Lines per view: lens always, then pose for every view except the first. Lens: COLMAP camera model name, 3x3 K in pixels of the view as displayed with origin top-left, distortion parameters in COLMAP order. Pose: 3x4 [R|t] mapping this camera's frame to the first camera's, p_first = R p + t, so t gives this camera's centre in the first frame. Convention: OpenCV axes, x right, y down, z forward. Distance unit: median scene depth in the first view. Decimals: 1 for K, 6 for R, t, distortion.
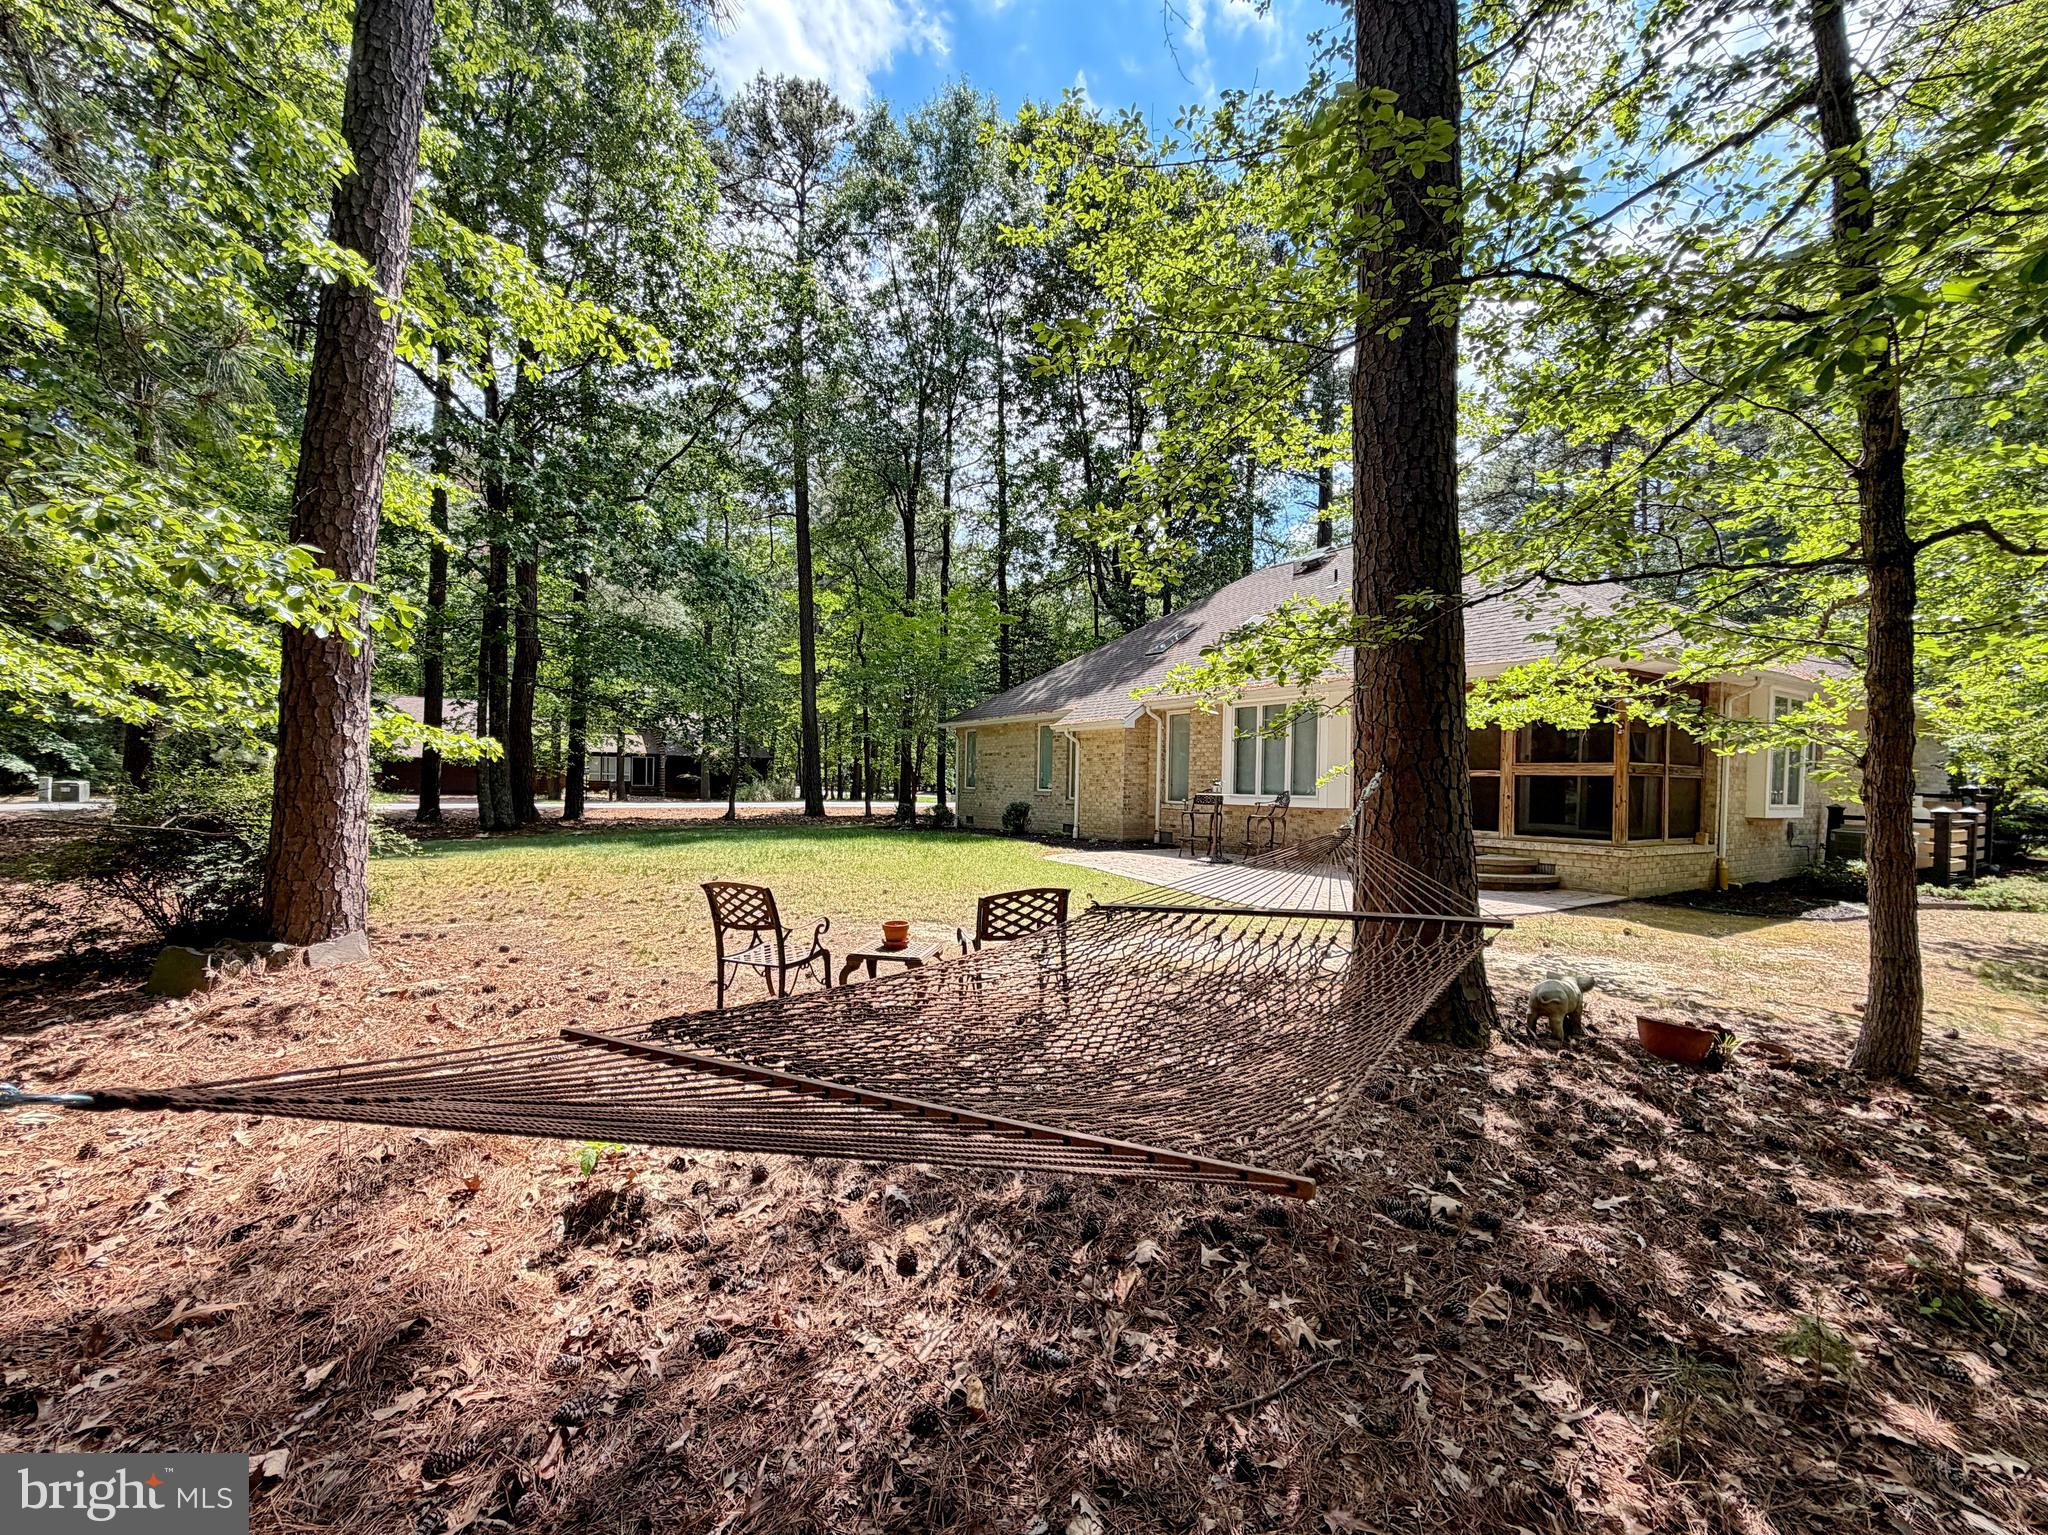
lens RADIAL K [[804.7, 0, 1034.3], [0, 804.7, 770.3], [0, 0, 1]] dist [0.002775, 0.000009]
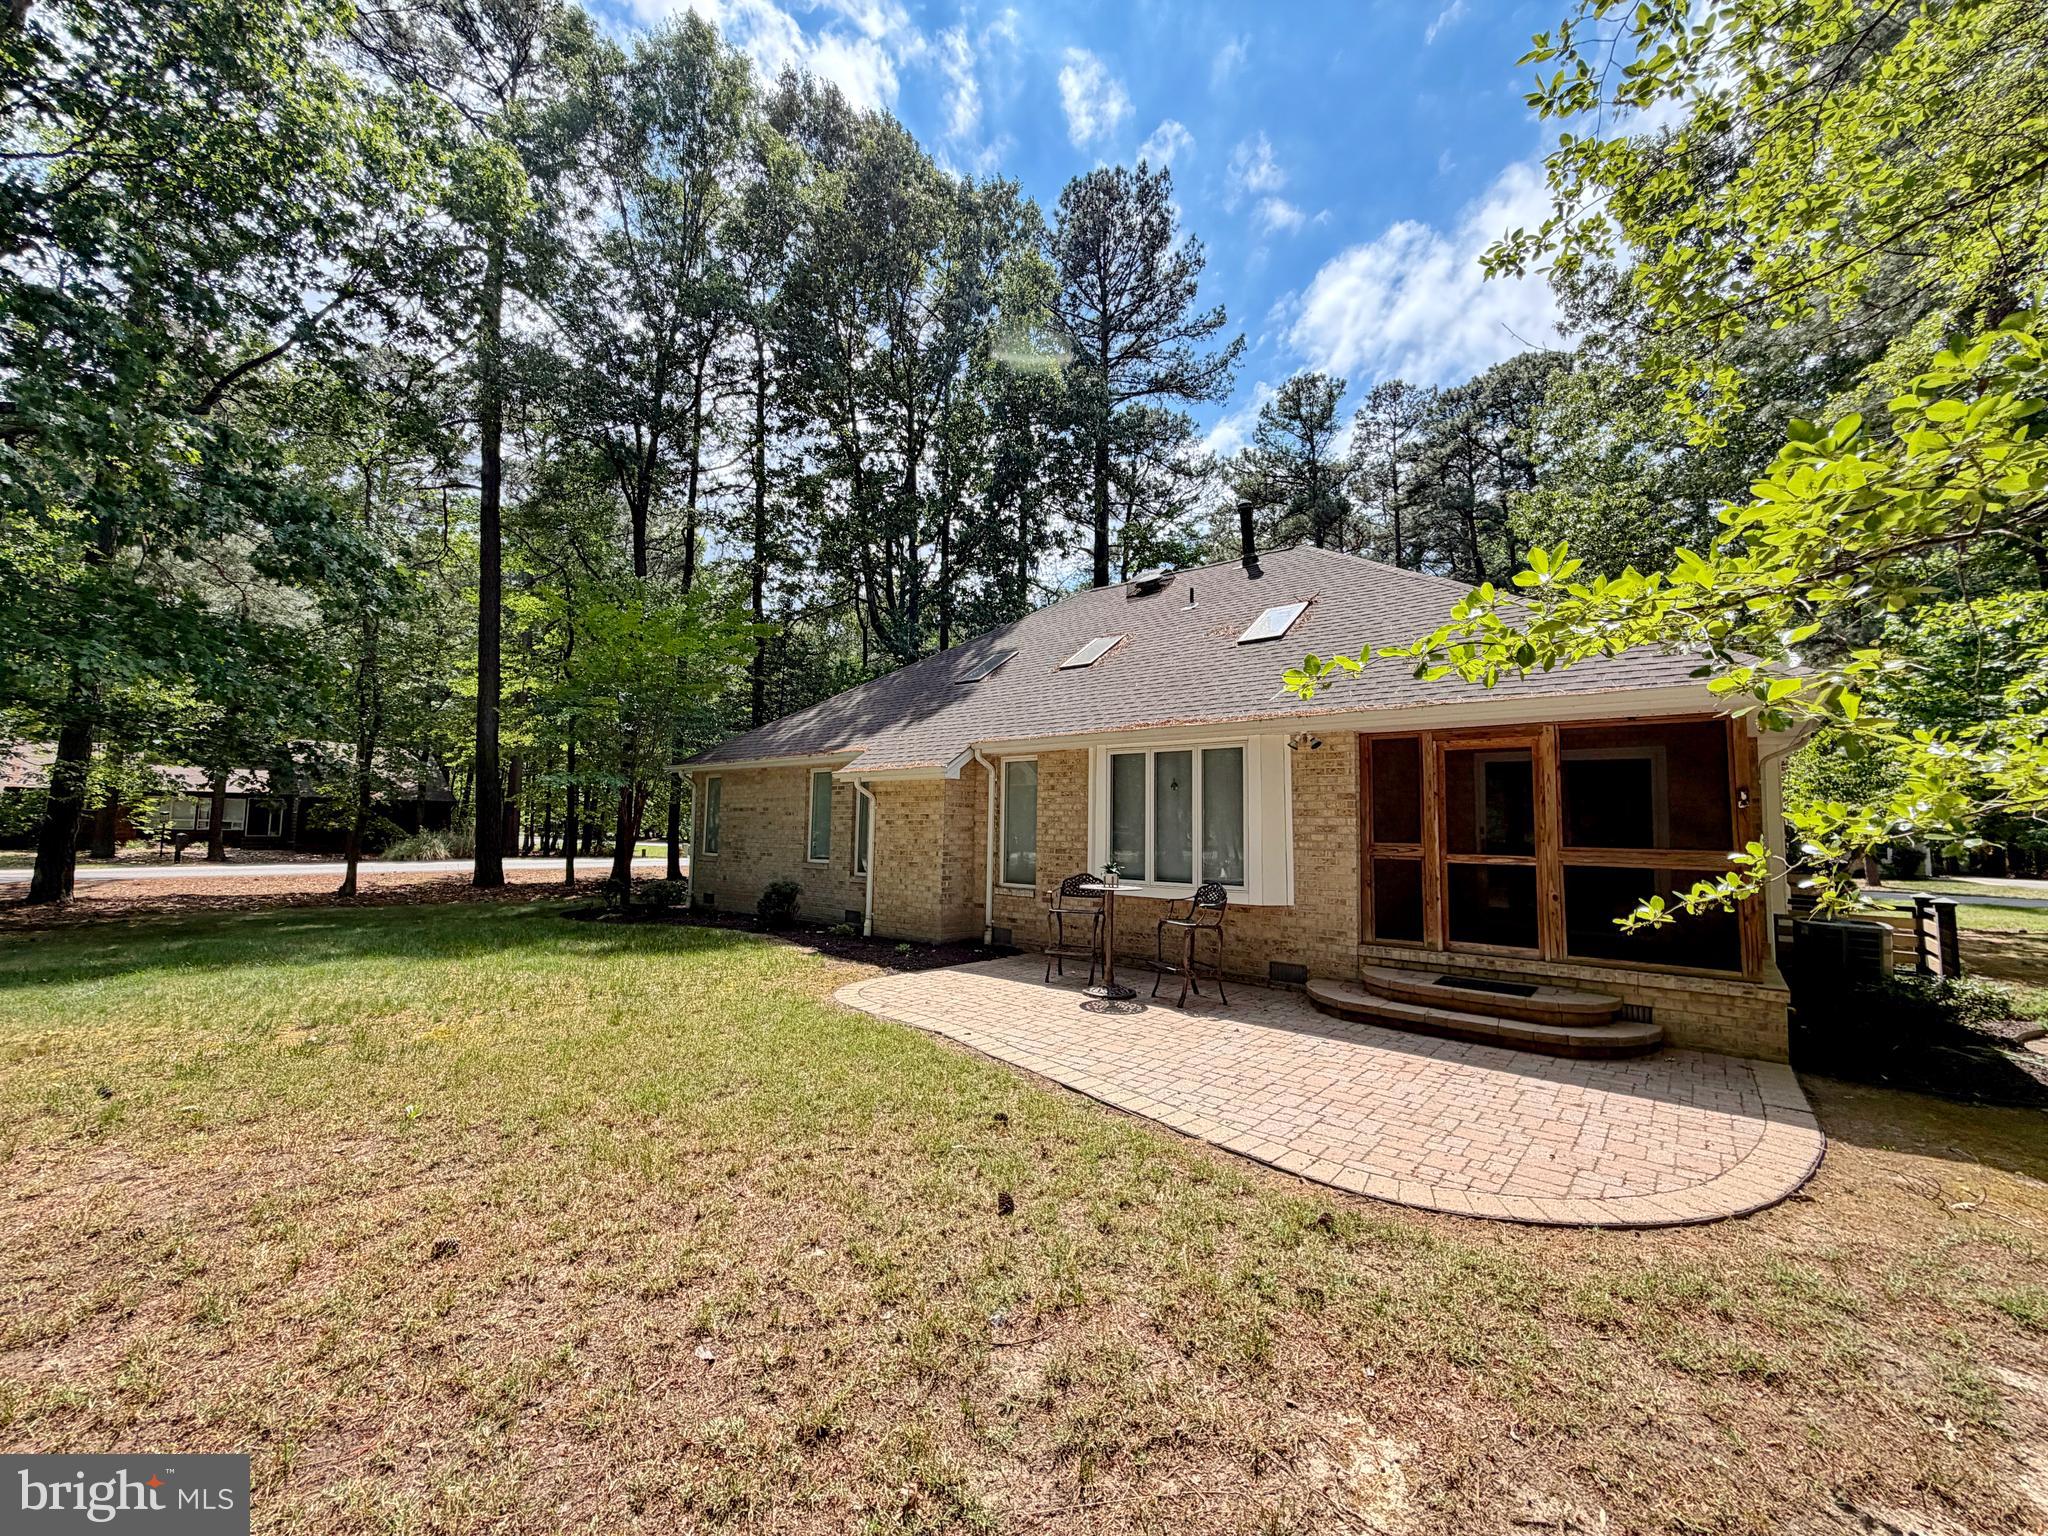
lens RADIAL K [[804.7, 0, 1034.3], [0, 804.7, 770.8], [0, 0, 1]] dist [0.002775, 0.000009]
pose [[0.956007, 0.018062, 0.292787, -0.006446], [-0.002972, 0.998648, -0.051901, -0.009106], [-0.293329, 0.048748, 0.954768, 0.119169]]
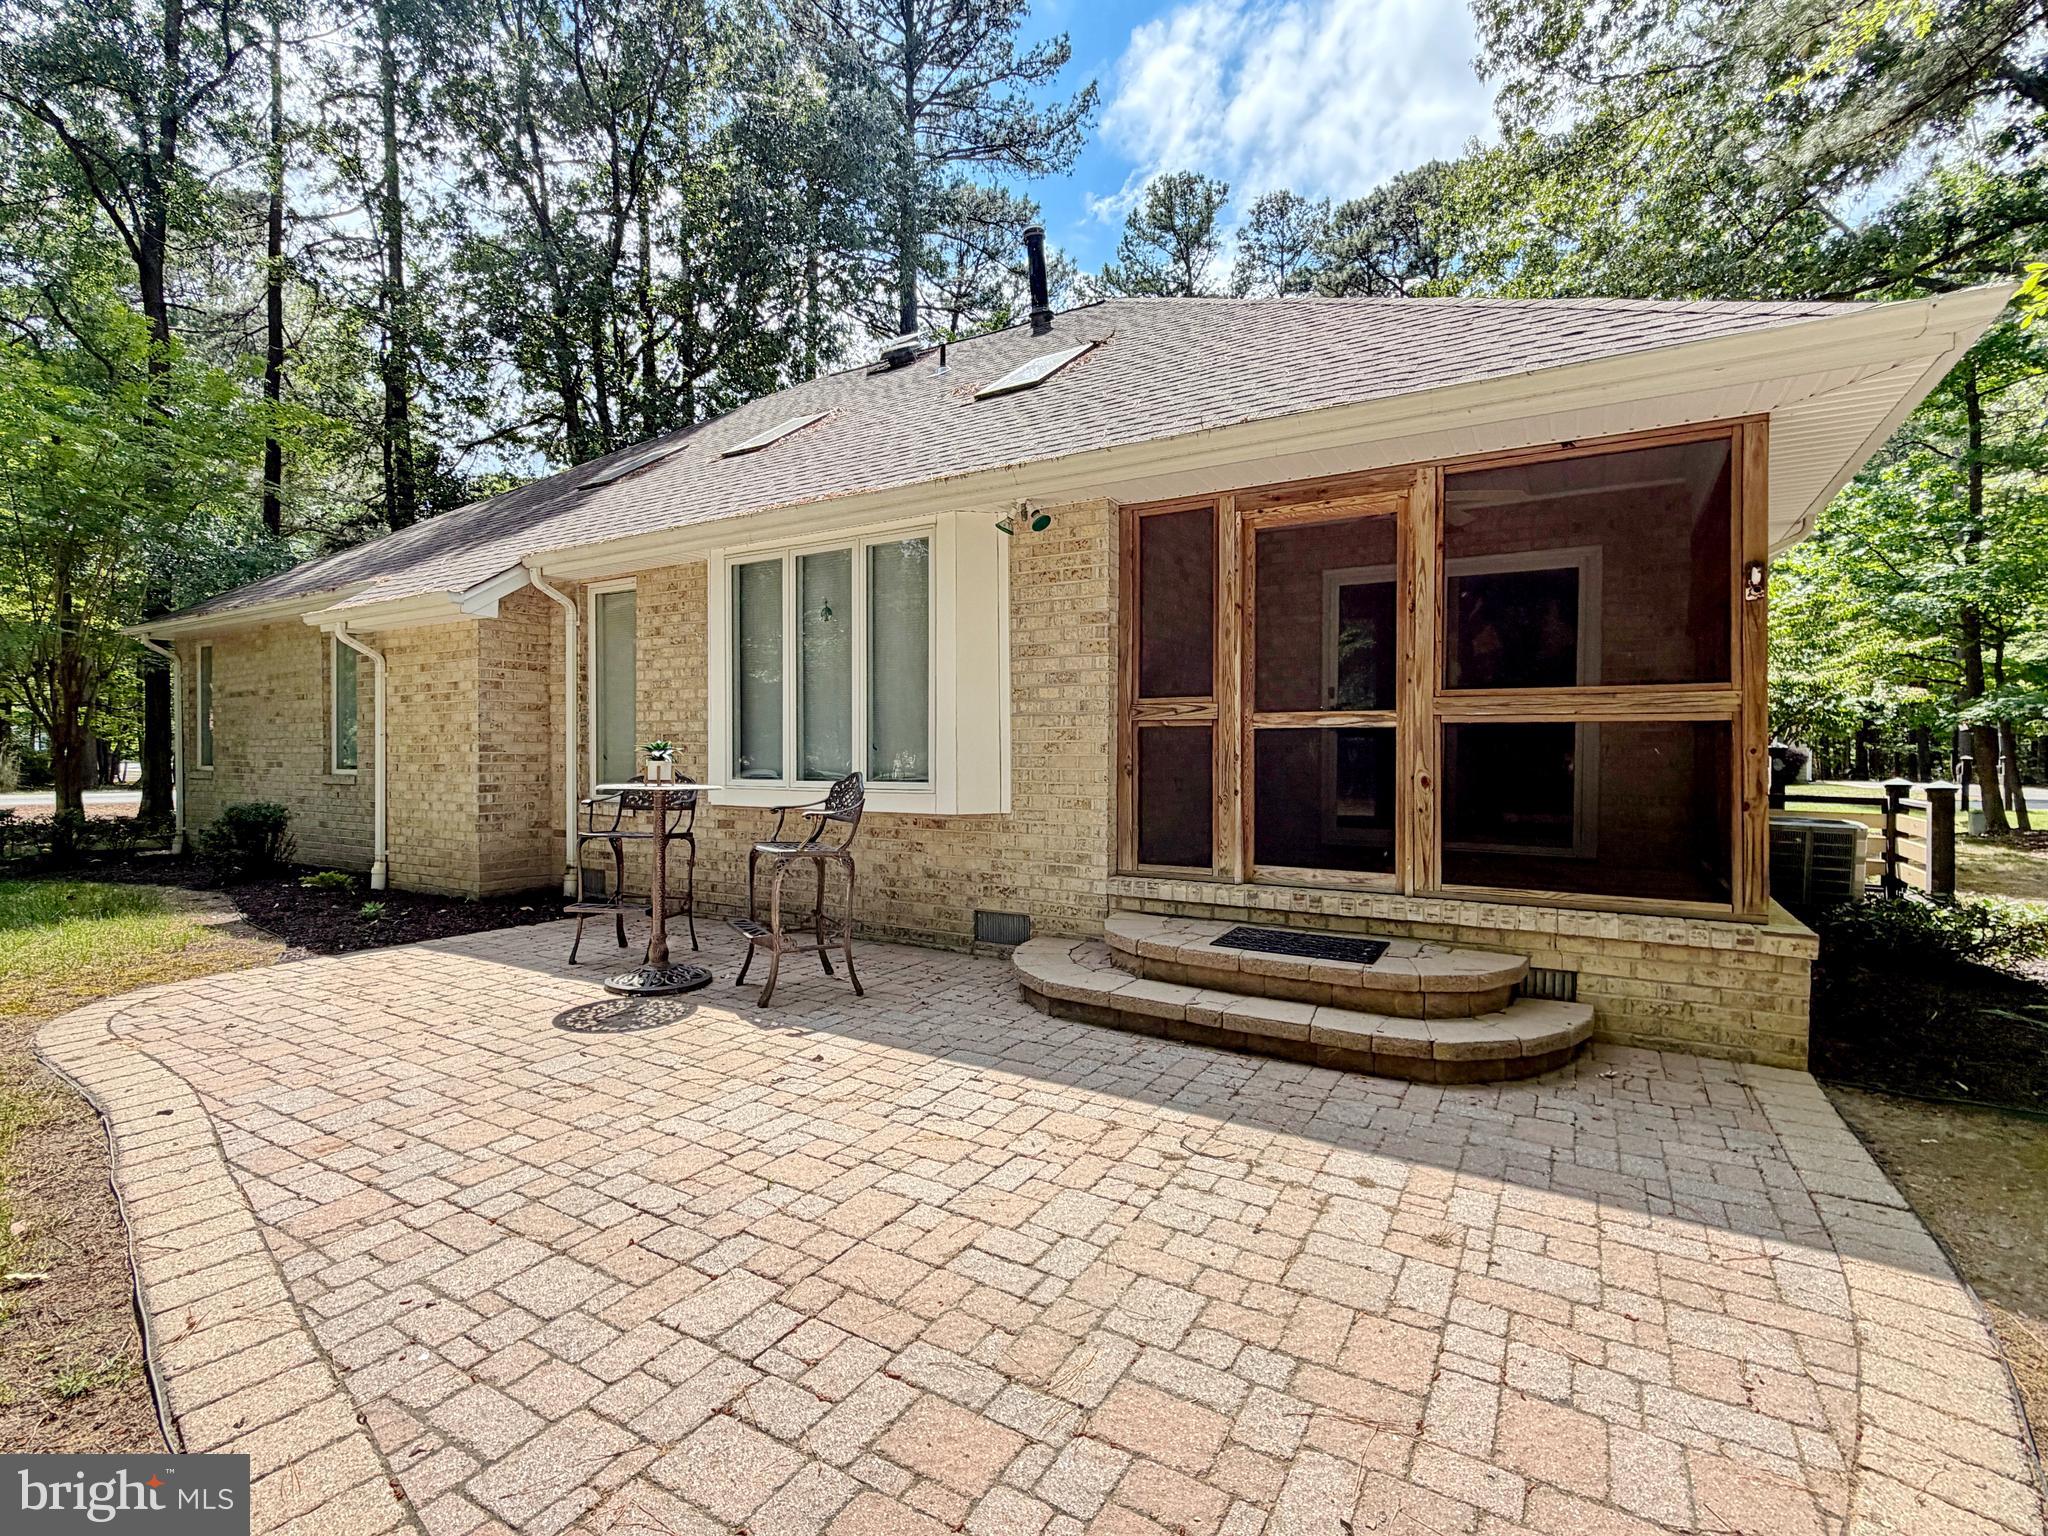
lens RADIAL K [[951.7, 0, 1024.0], [0, 951.7, 768.0], [0, 0, 1]] dist [-0.000282, 0.000356]
pose [[0.899105, -0.024723, 0.437035, 0.057283], [0.007648, 0.999139, 0.040787, 0.001830], [-0.437667, -0.033330, 0.898519, 0.170506]]
